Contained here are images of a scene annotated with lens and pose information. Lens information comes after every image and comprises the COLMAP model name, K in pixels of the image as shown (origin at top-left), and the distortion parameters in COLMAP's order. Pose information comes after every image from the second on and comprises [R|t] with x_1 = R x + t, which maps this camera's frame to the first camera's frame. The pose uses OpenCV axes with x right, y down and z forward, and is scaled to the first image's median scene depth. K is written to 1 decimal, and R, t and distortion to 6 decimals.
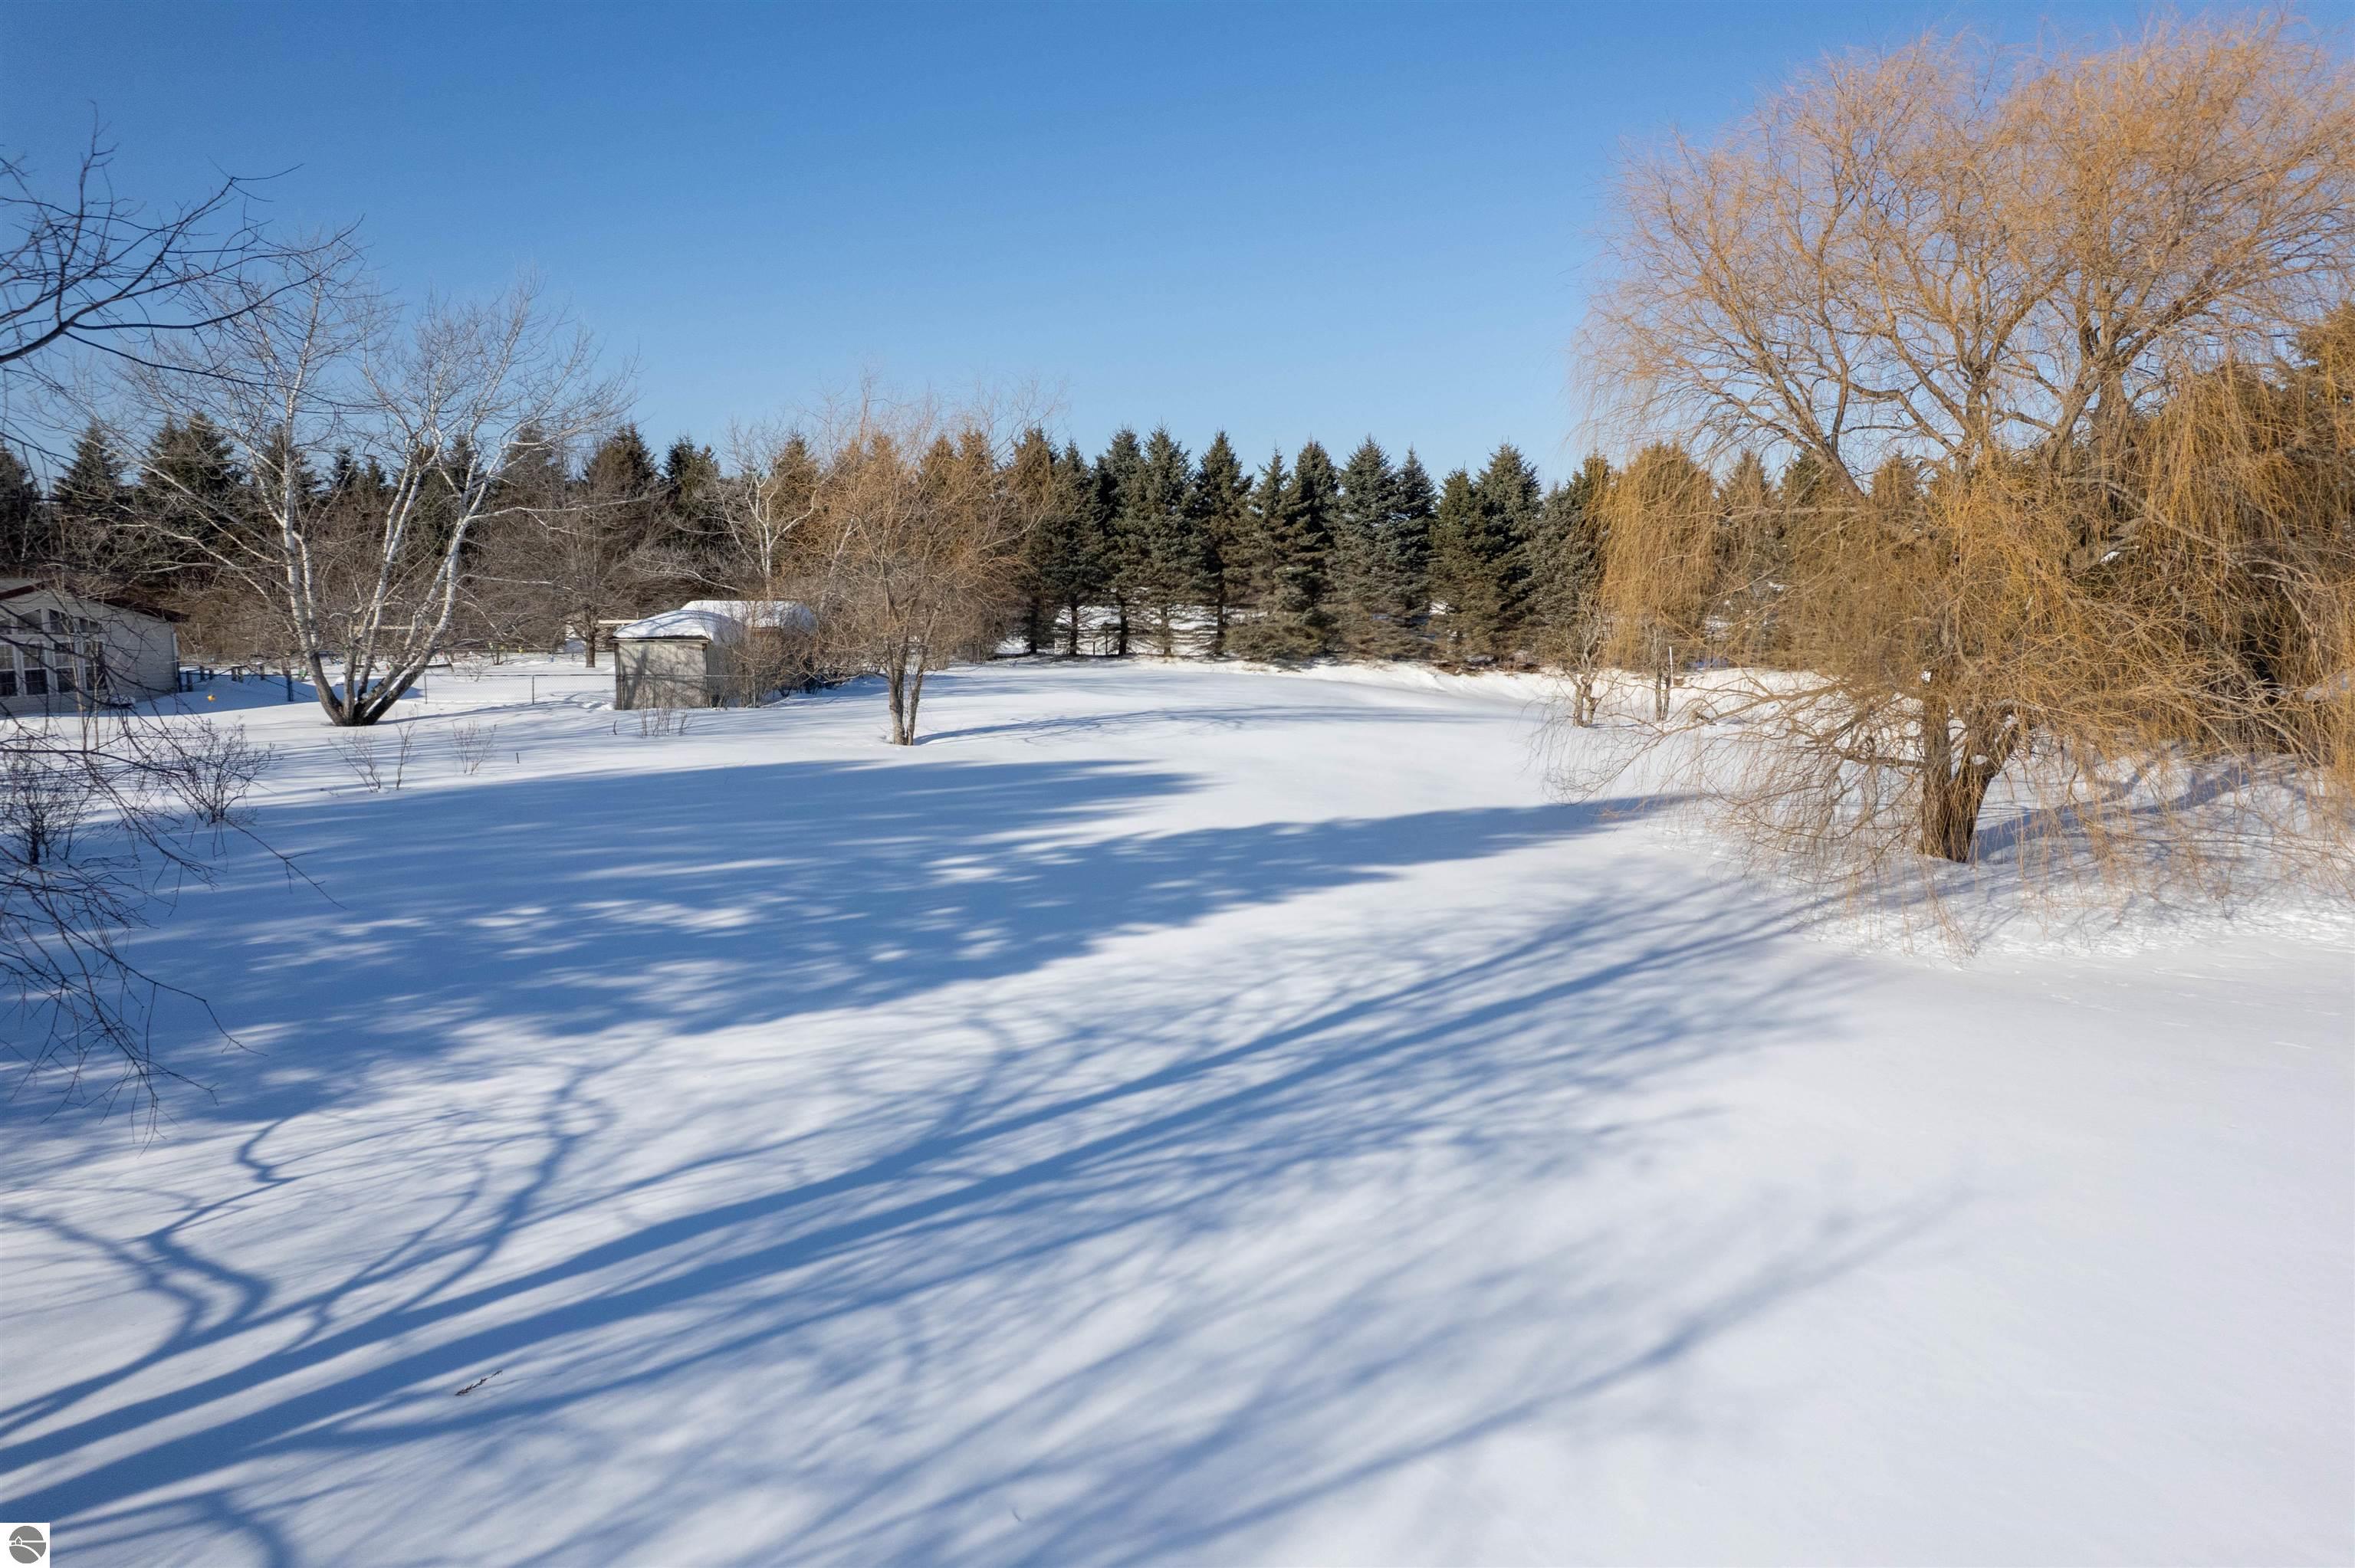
lens RADIAL K [[1507.0, 0, 1185.1], [0, 1507.0, 787.7], [0, 0, 1]] dist [-0.057918, 0.054765]
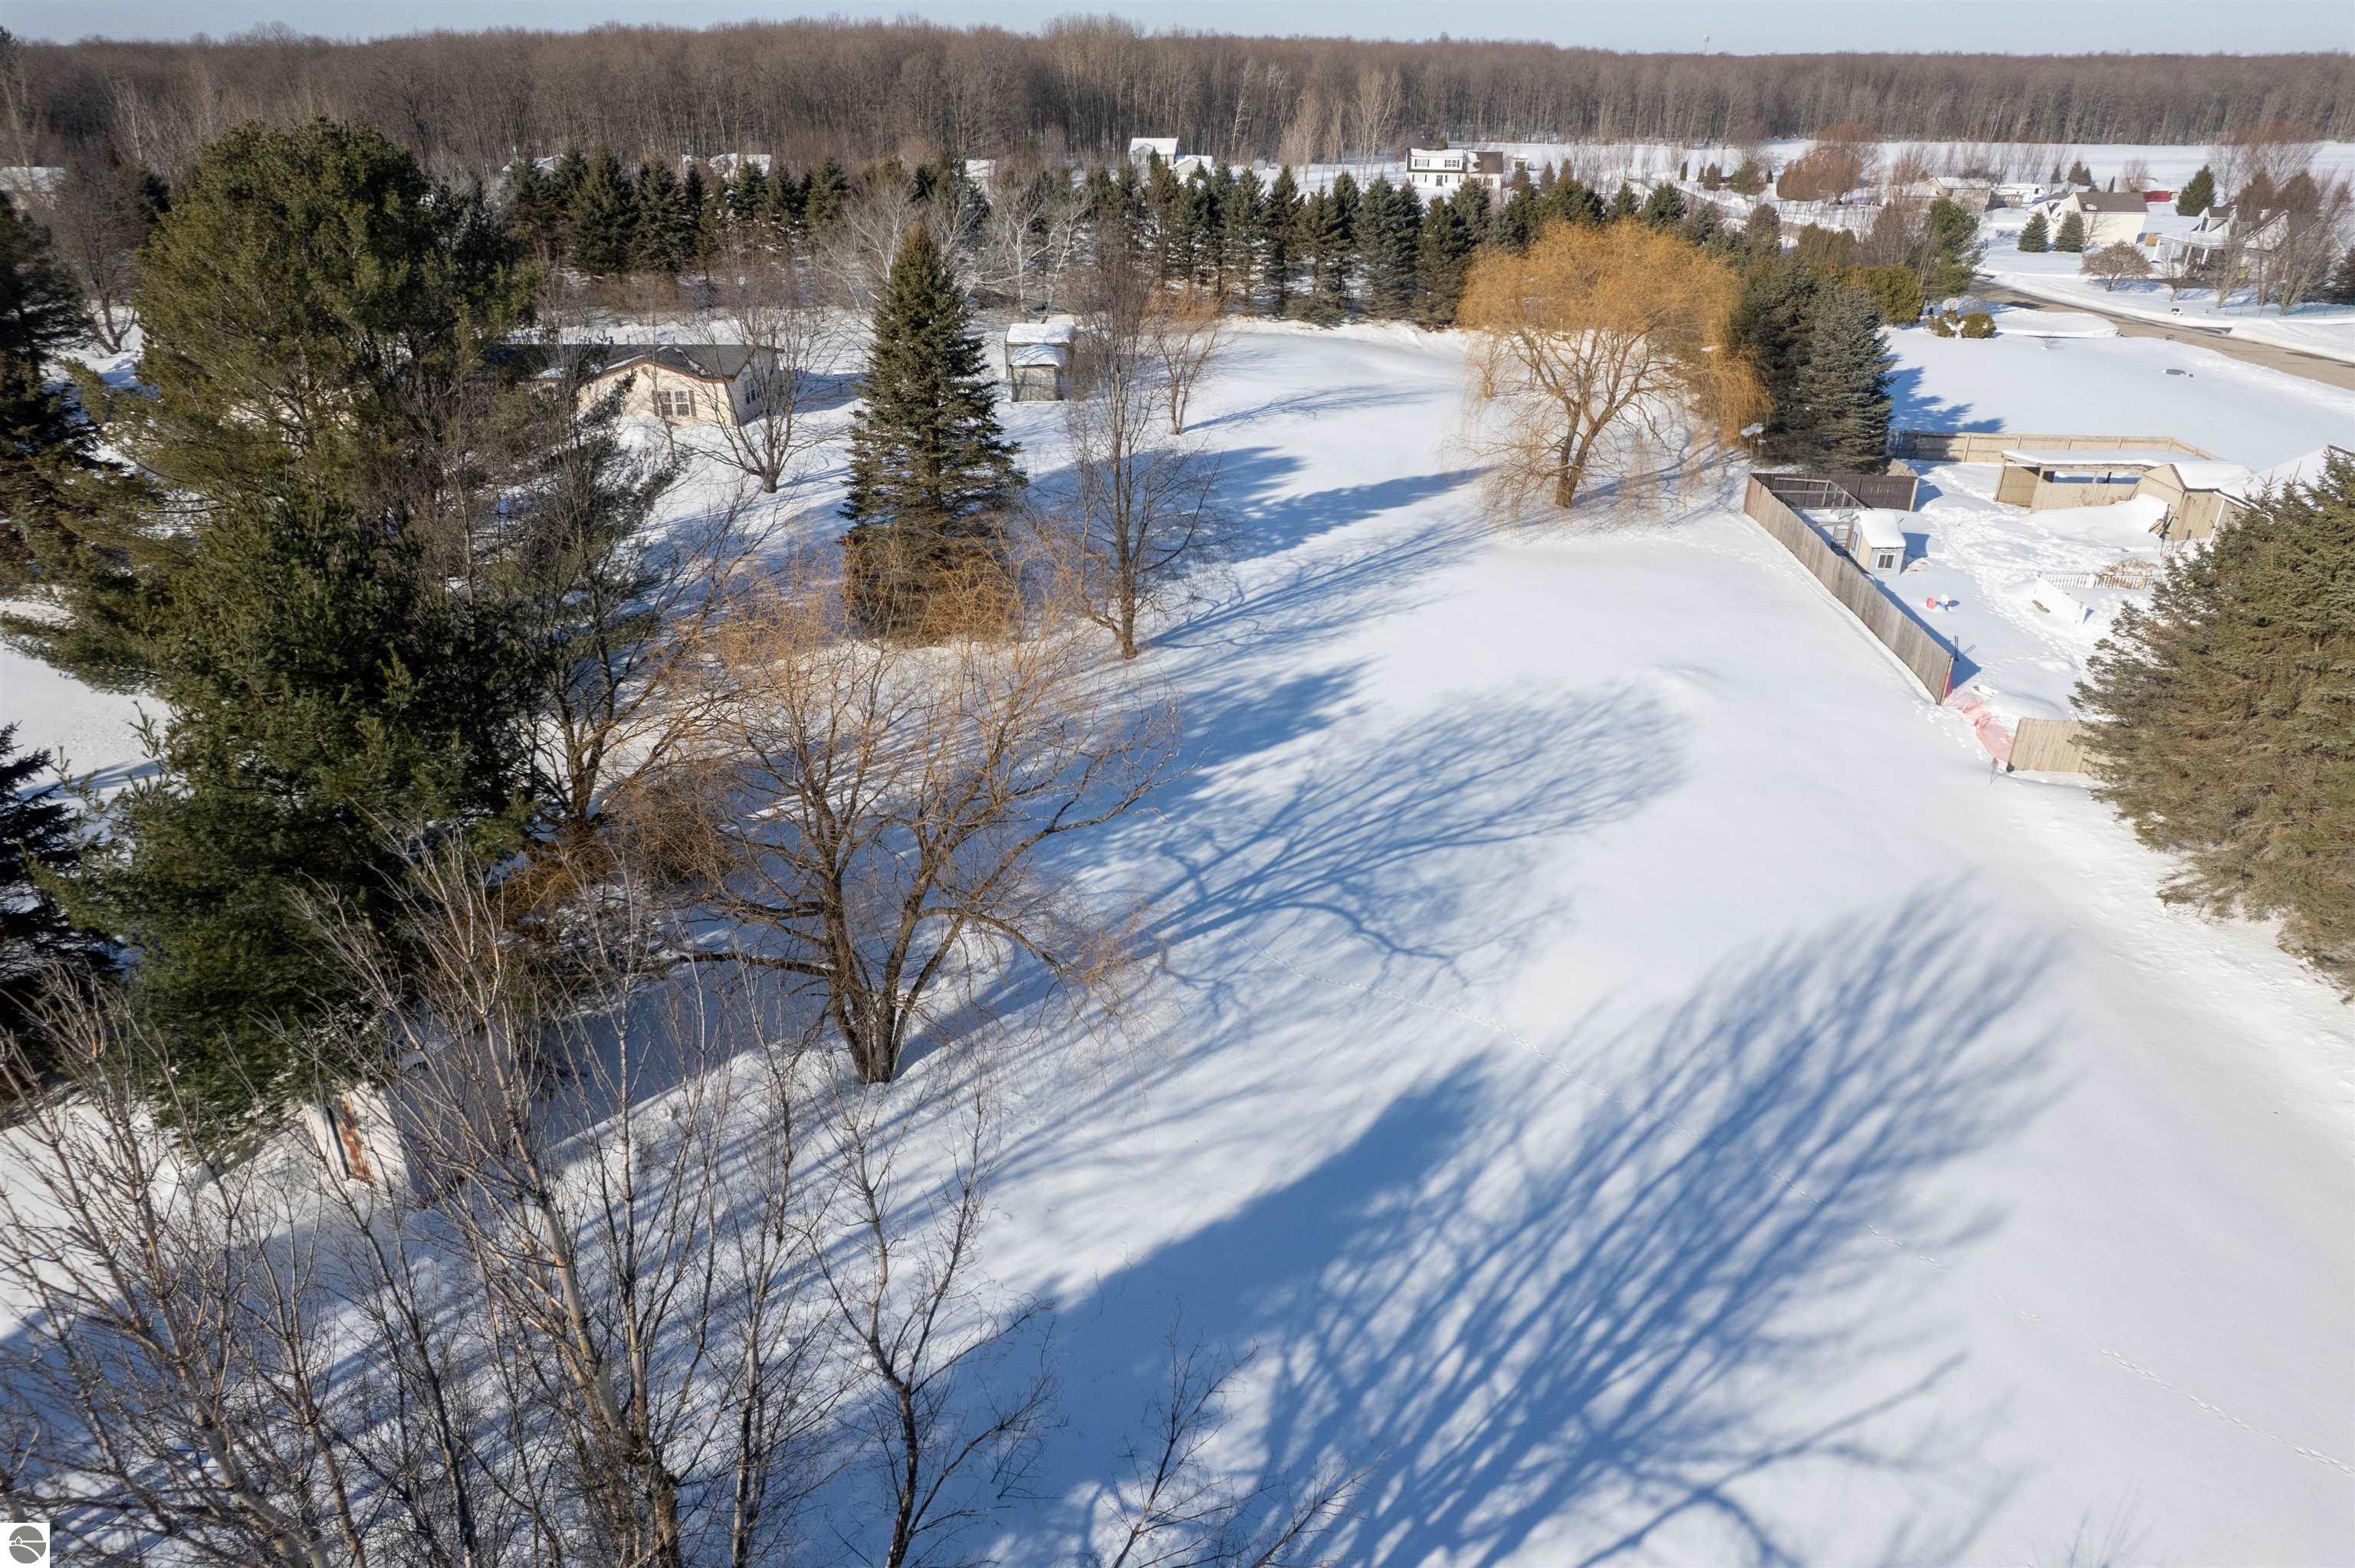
lens RADIAL K [[1507.0, 0, 1196.3], [0, 1507.0, 787.7], [0, 0, 1]] dist [-0.057918, 0.054765]
pose [[0.999893, 0.002644, 0.014384, -0.090528], [-0.007085, 0.947978, 0.318257, -0.120967], [-0.012795, -0.318325, 0.947895, -0.669947]]
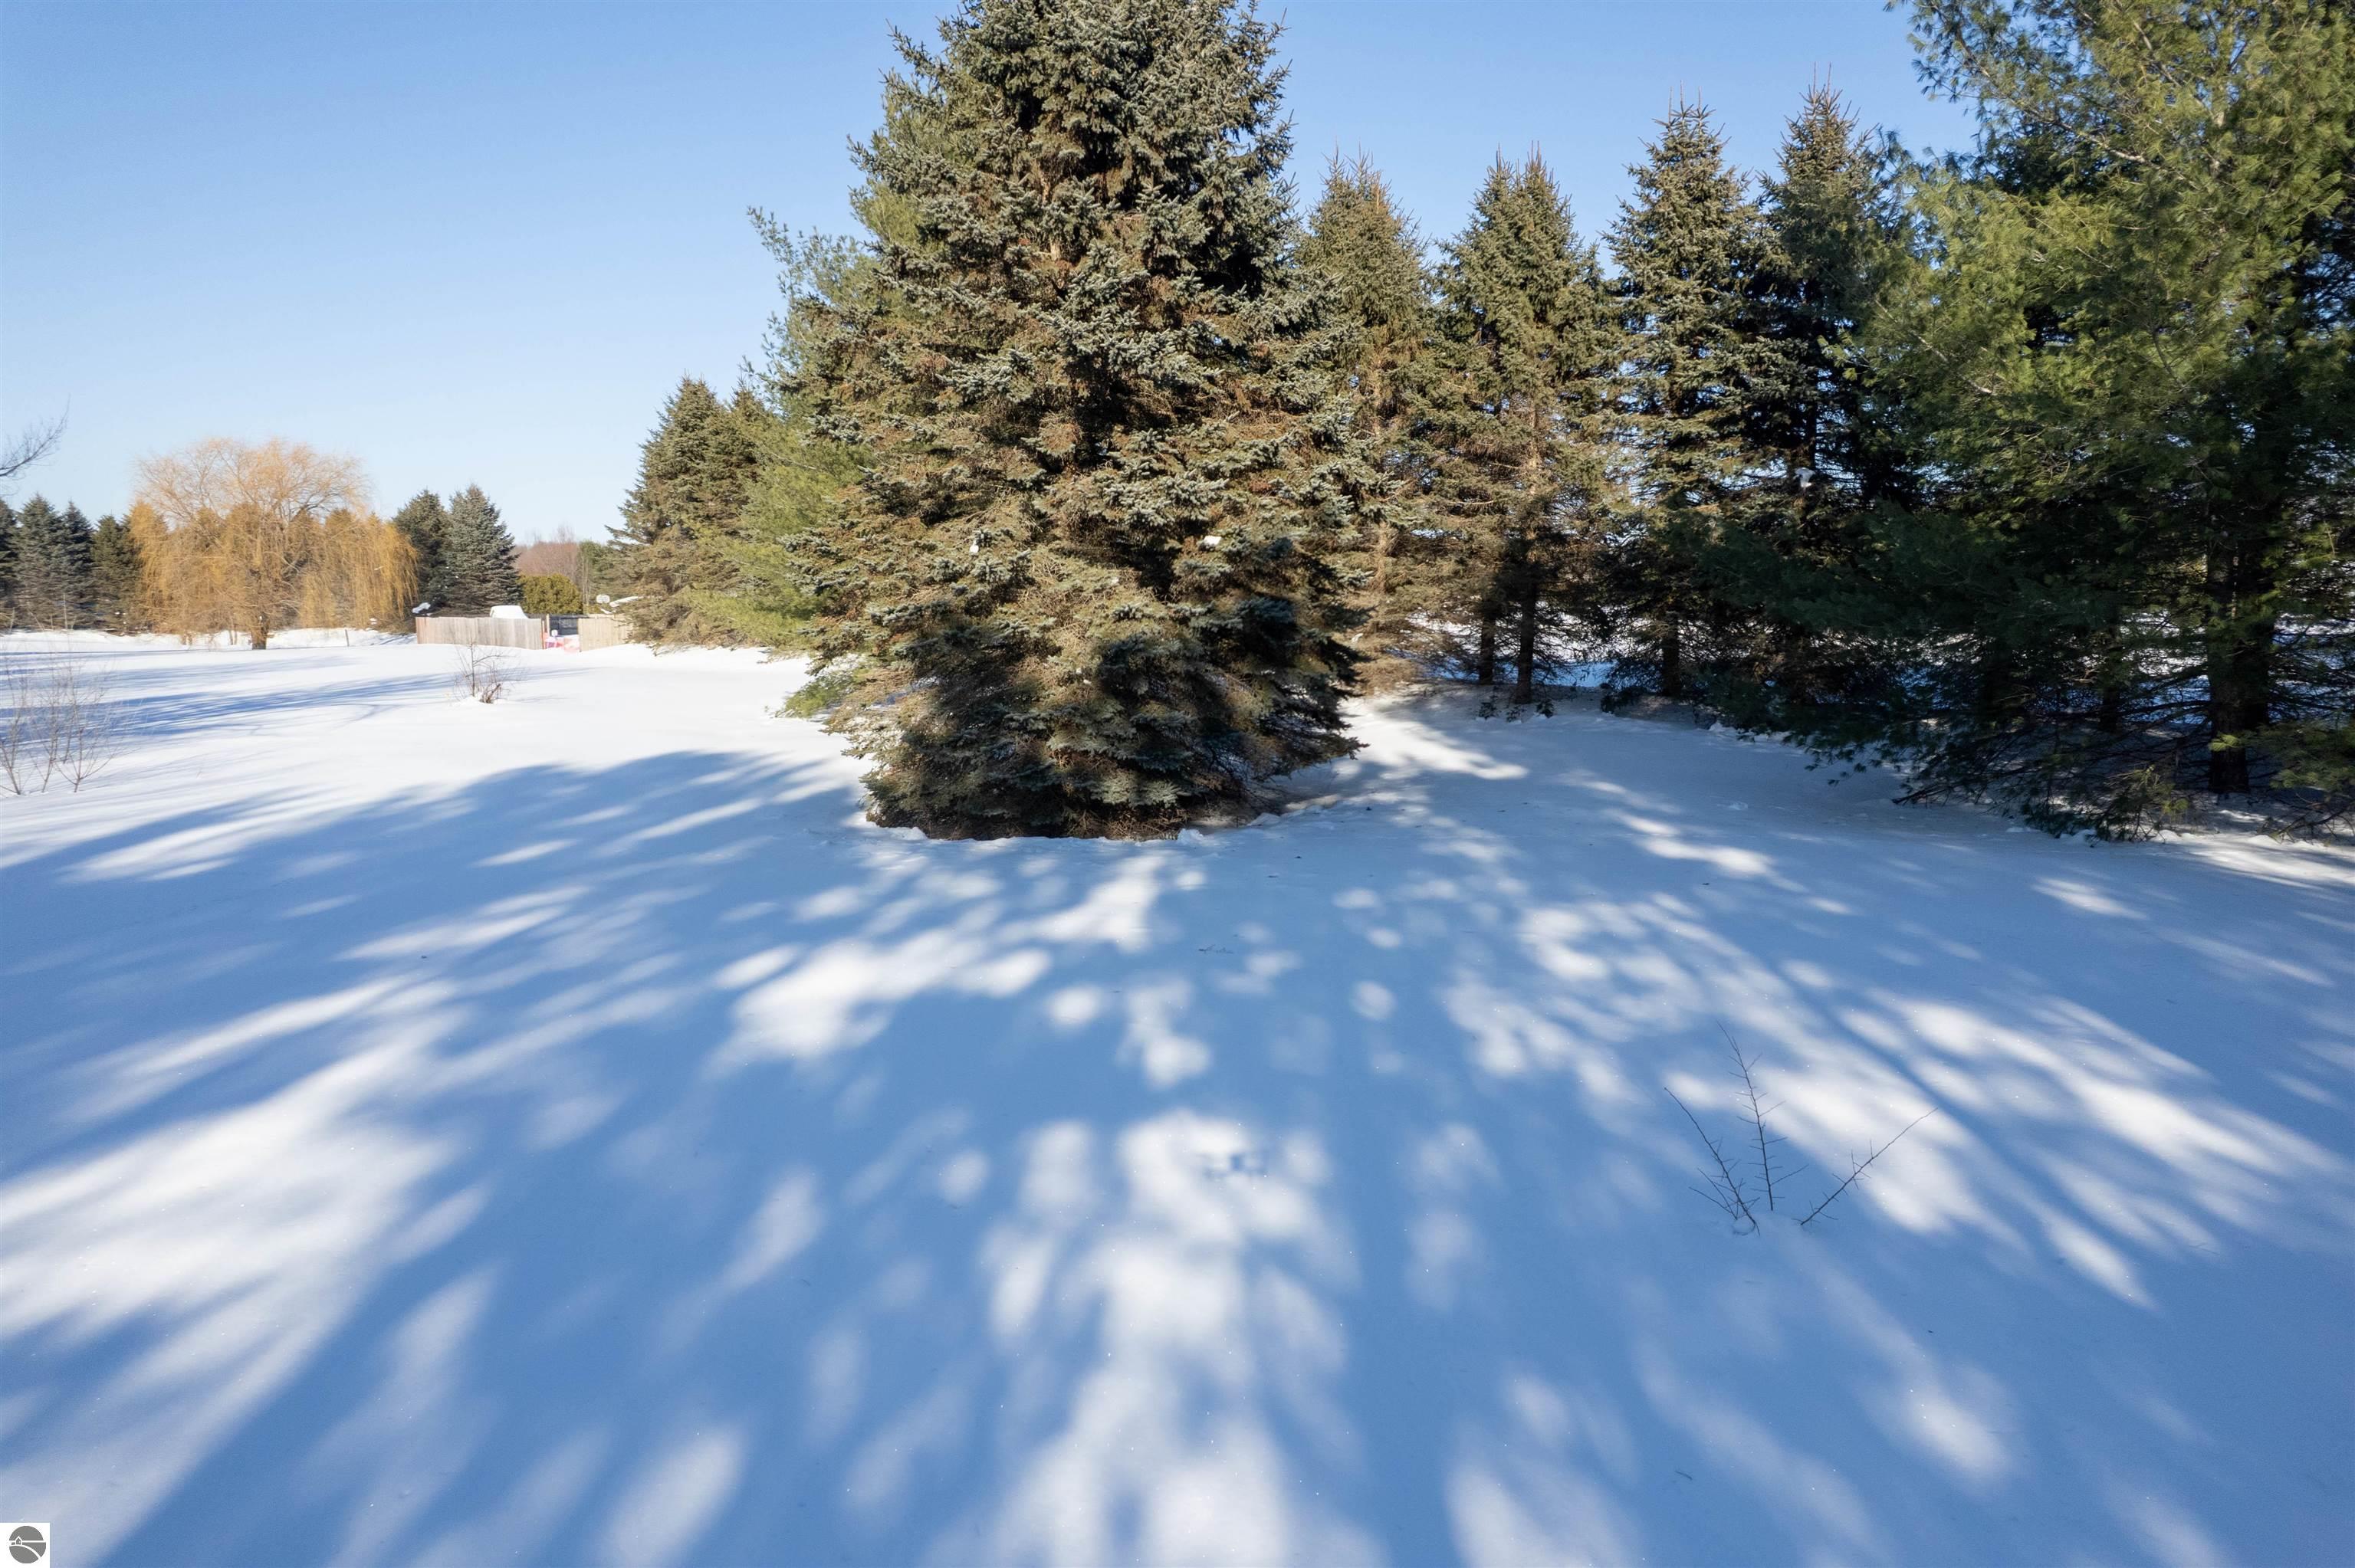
lens RADIAL K [[1507.0, 0, 1175.8], [0, 1507.0, 788.3], [0, 0, 1]] dist [-0.057918, 0.054765]
pose [[0.715152, -0.091798, 0.692915, -0.143579], [0.096078, 0.994839, 0.032635, 0.155214], [-0.692334, 0.043235, 0.720280, -1.024896]]
